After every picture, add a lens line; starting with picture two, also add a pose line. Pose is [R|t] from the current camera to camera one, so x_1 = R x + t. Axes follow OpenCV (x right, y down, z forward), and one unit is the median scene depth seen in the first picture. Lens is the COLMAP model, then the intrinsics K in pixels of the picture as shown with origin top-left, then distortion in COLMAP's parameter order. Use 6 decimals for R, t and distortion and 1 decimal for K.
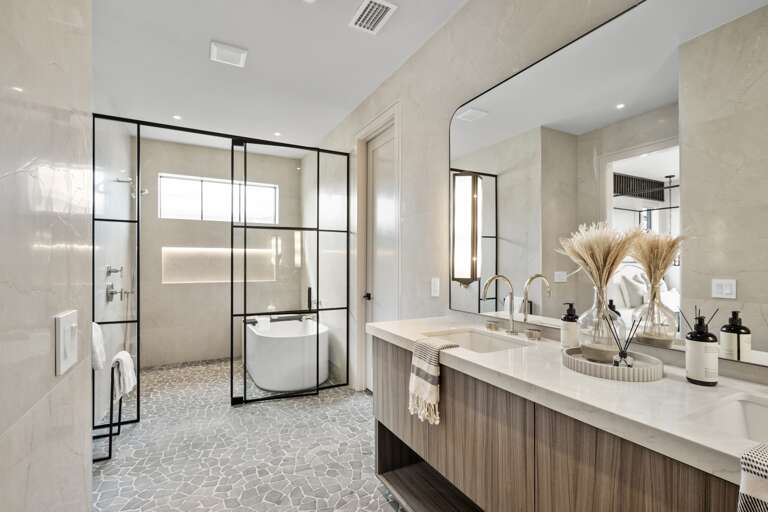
lens RADIAL K [[363.8, 0, 382.5], [0, 363.8, 258.4], [0, 0, 1]] dist [-0.000098, -0.000446]
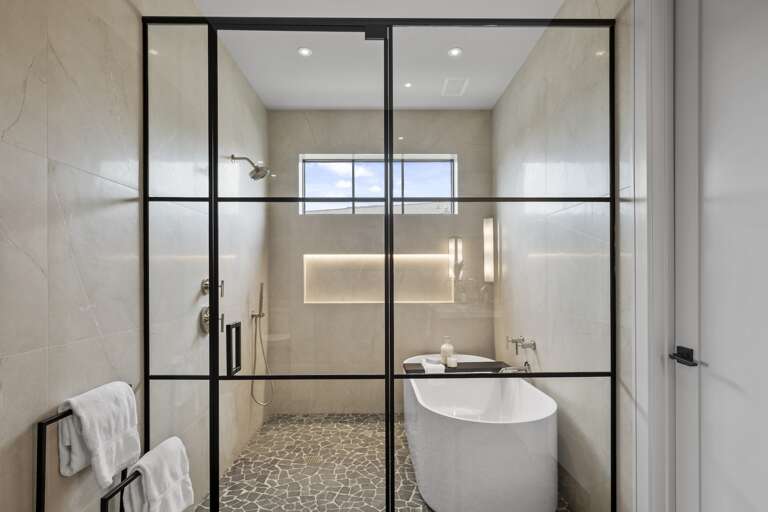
lens RADIAL K [[379.2, 0, 381.6], [0, 379.2, 274.5], [0, 0, 1]] dist [0.000704, -0.000136]
pose [[0.886573, -0.006706, -0.462541, -0.111504], [0.007843, 0.999969, 0.000536, 0.011887], [0.462523, -0.004103, 0.886598, 0.398028]]
